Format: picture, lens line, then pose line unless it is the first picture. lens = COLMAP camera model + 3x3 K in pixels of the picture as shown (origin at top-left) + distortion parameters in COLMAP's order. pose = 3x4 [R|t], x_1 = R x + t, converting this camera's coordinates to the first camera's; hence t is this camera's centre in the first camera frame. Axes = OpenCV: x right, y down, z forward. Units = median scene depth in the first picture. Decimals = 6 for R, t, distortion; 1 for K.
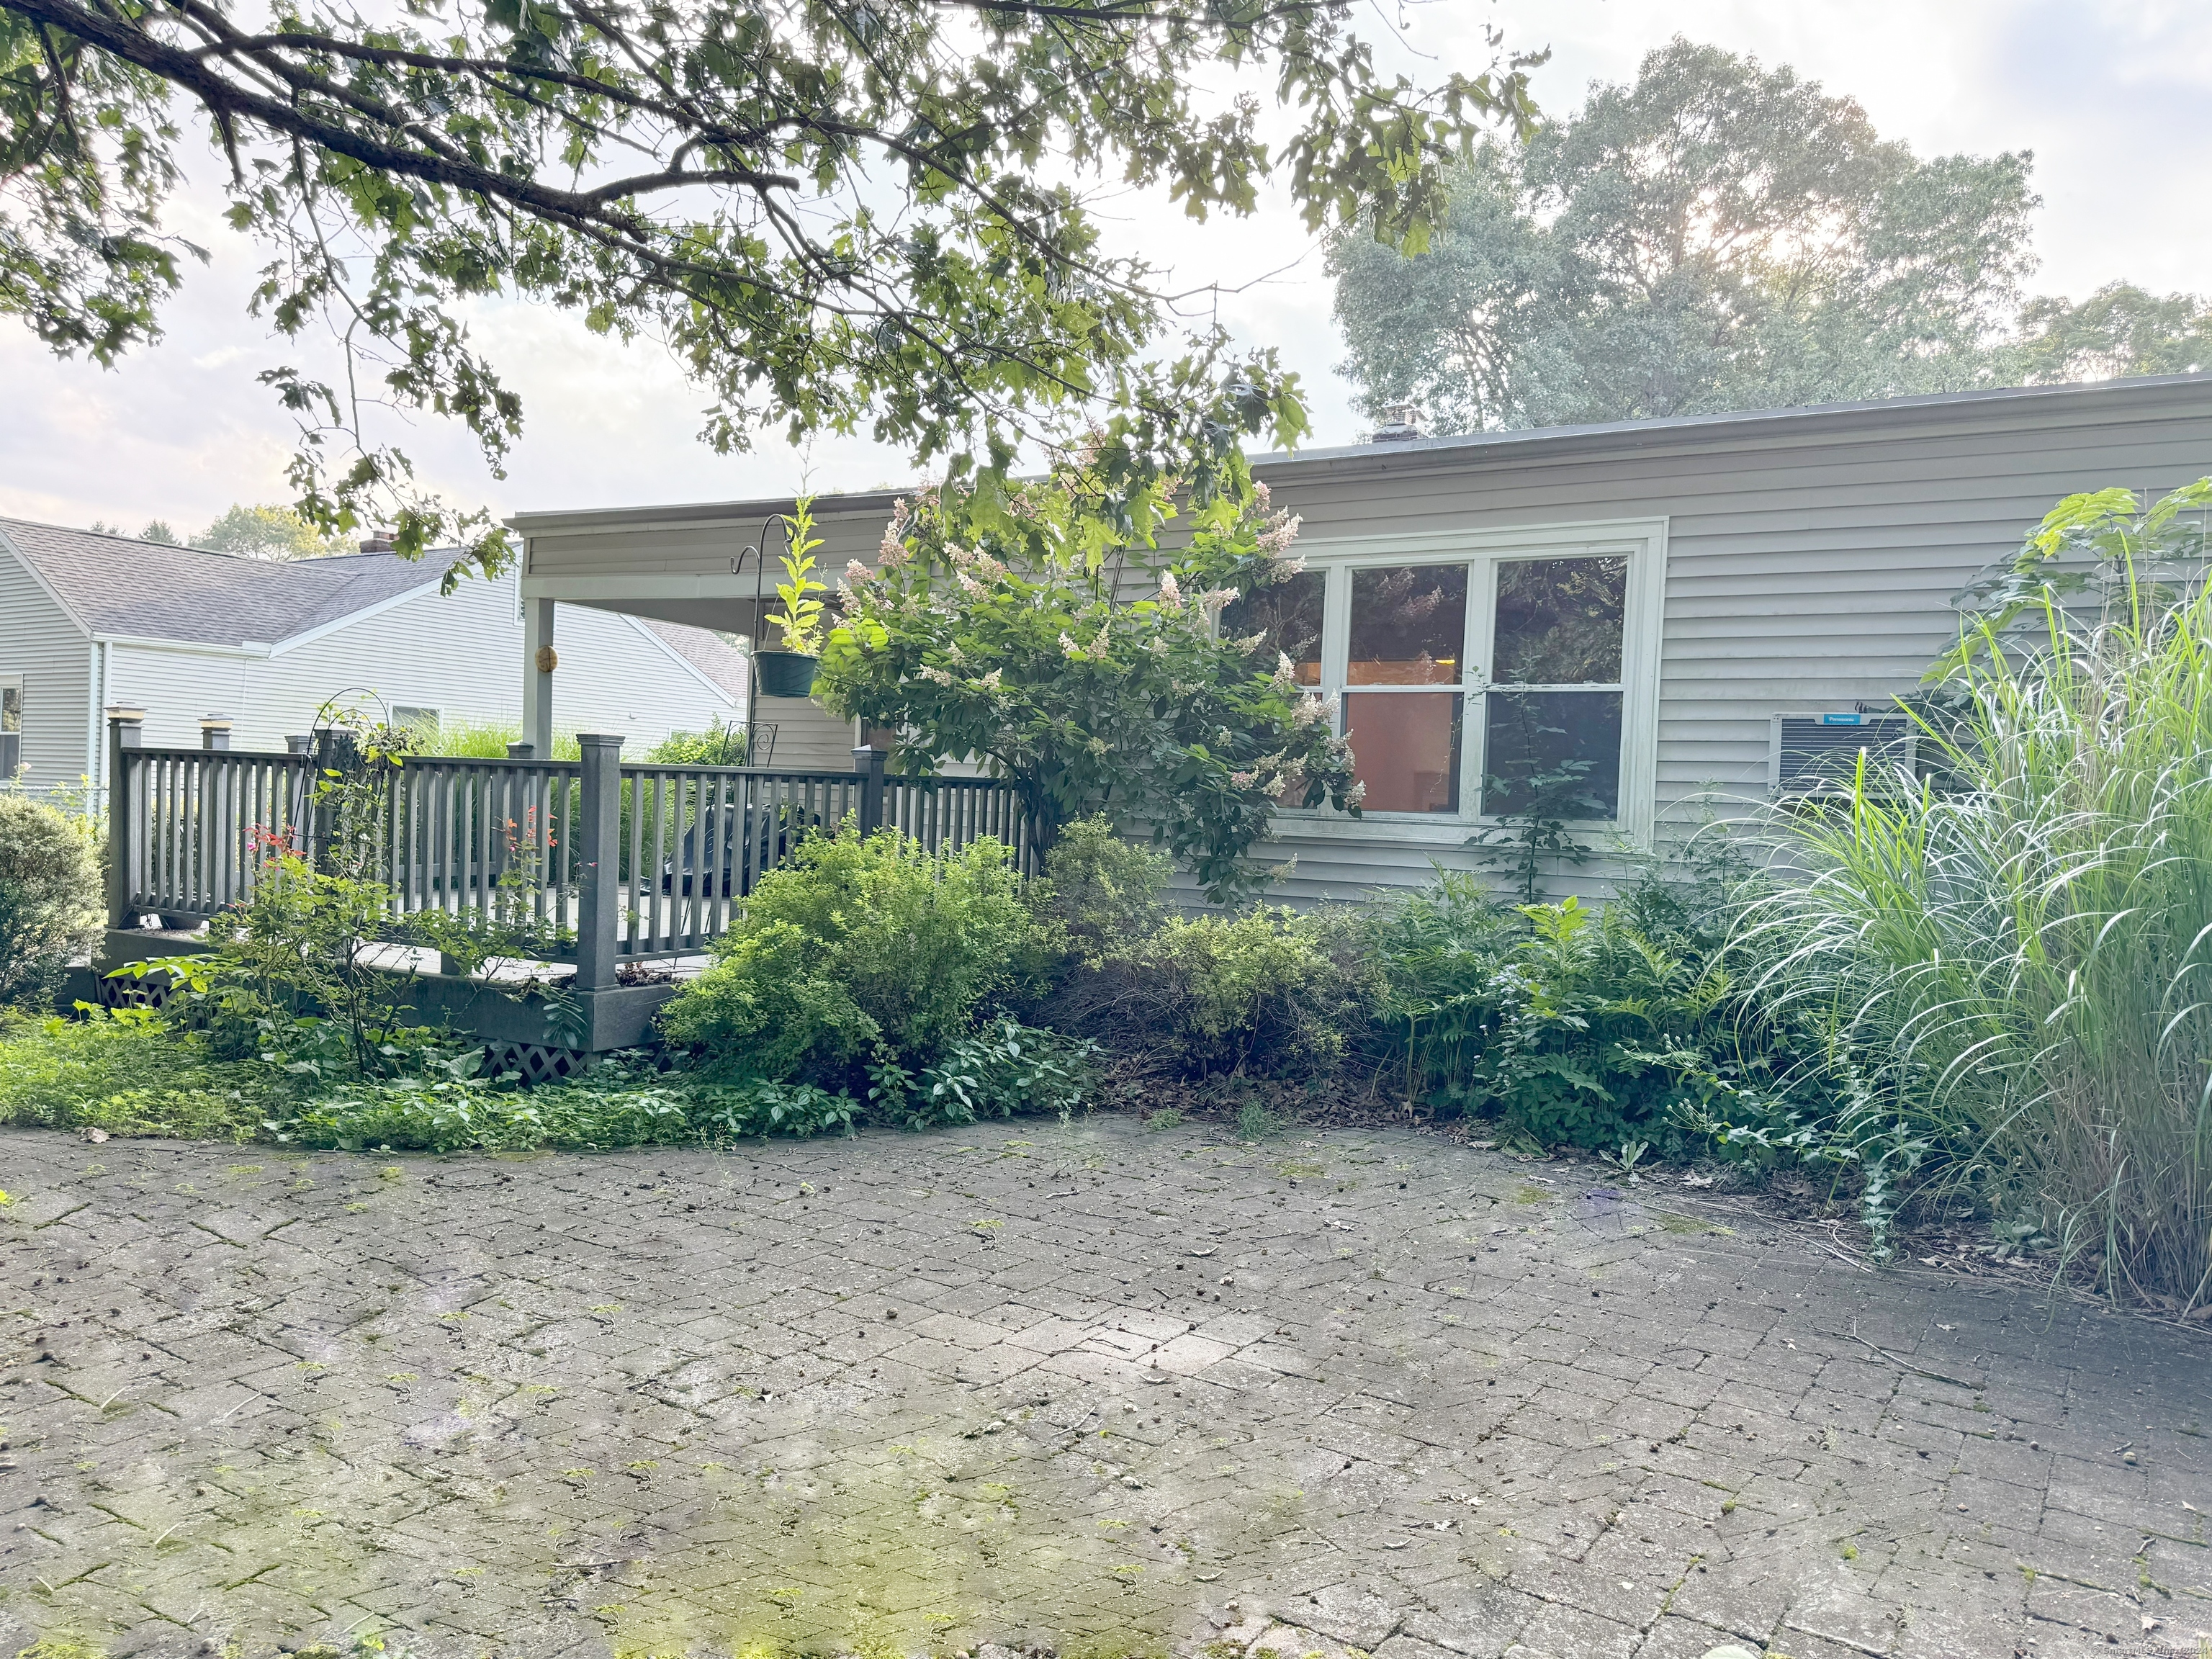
lens RADIAL K [[1567.5, 0, 1105.5], [0, 1567.5, 841.7], [0, 0, 1]] dist [0.101379, -0.190764]
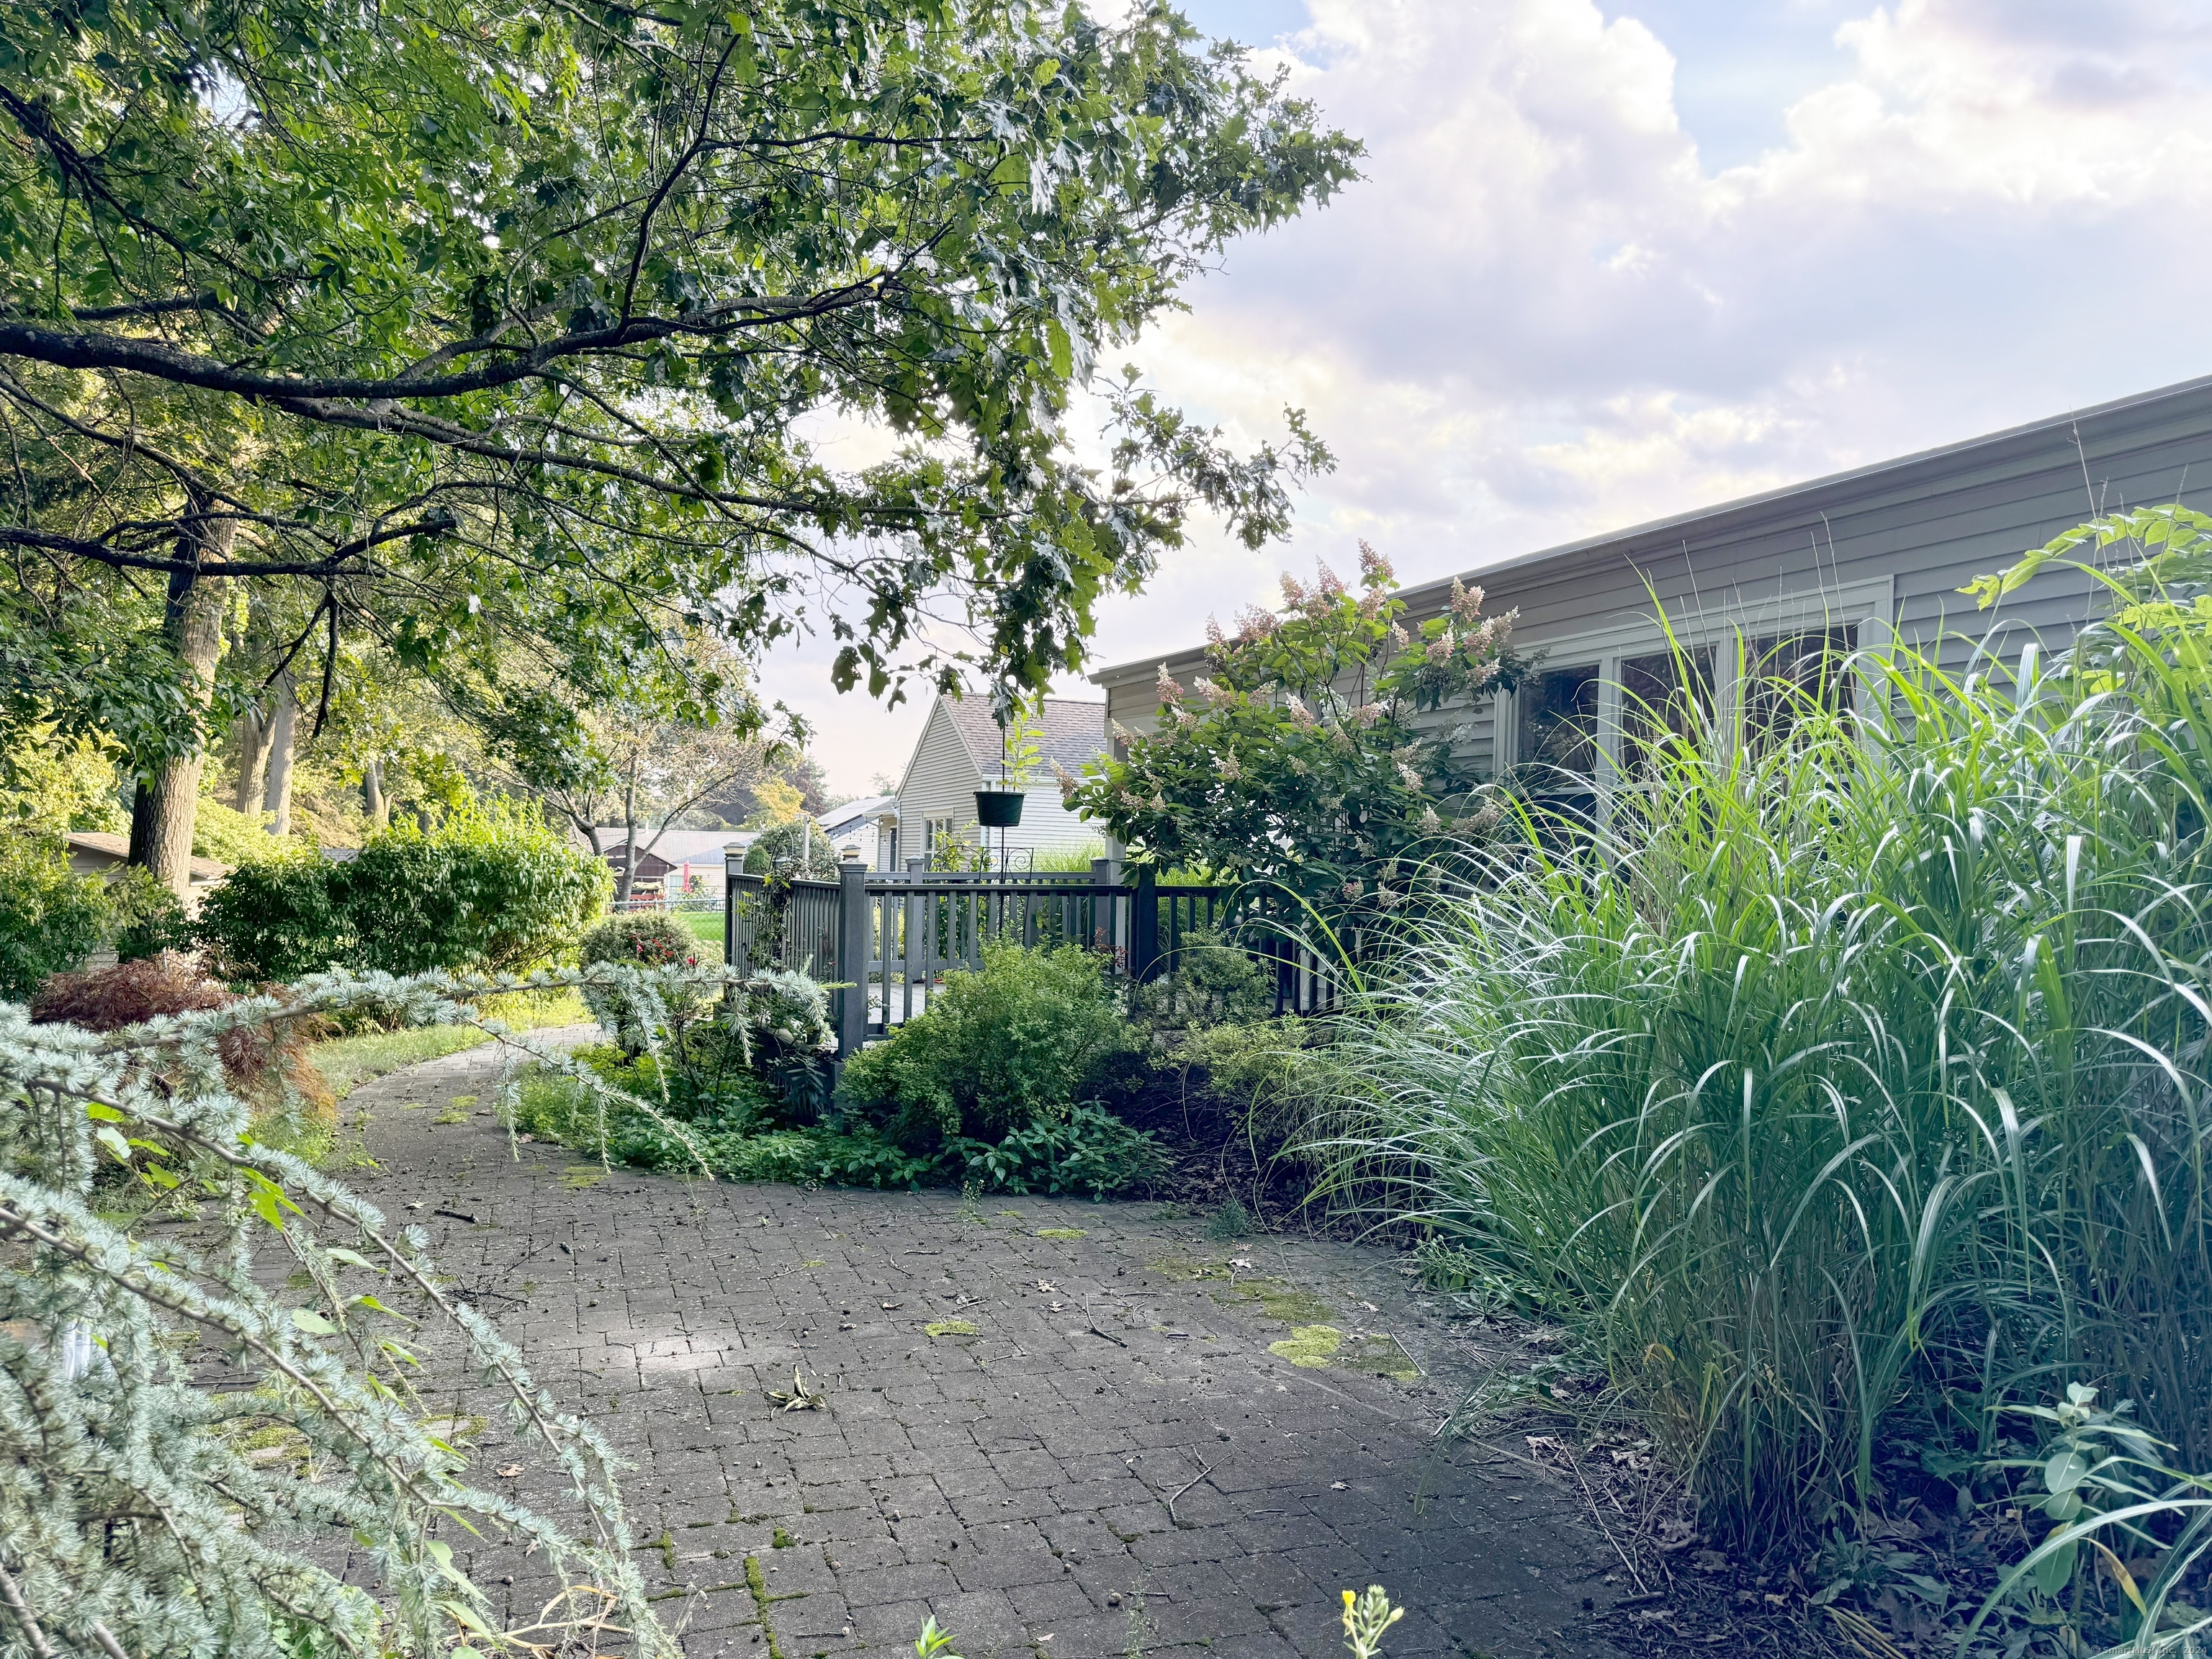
lens RADIAL K [[1567.5, 0, 1105.5], [0, 1567.5, 841.7], [0, 0, 1]] dist [0.101379, -0.190764]
pose [[0.813073, -0.019857, -0.581823, 0.881791], [-0.009674, 0.998819, -0.047608, -0.039522], [0.582082, 0.044337, 0.811921, 0.087868]]
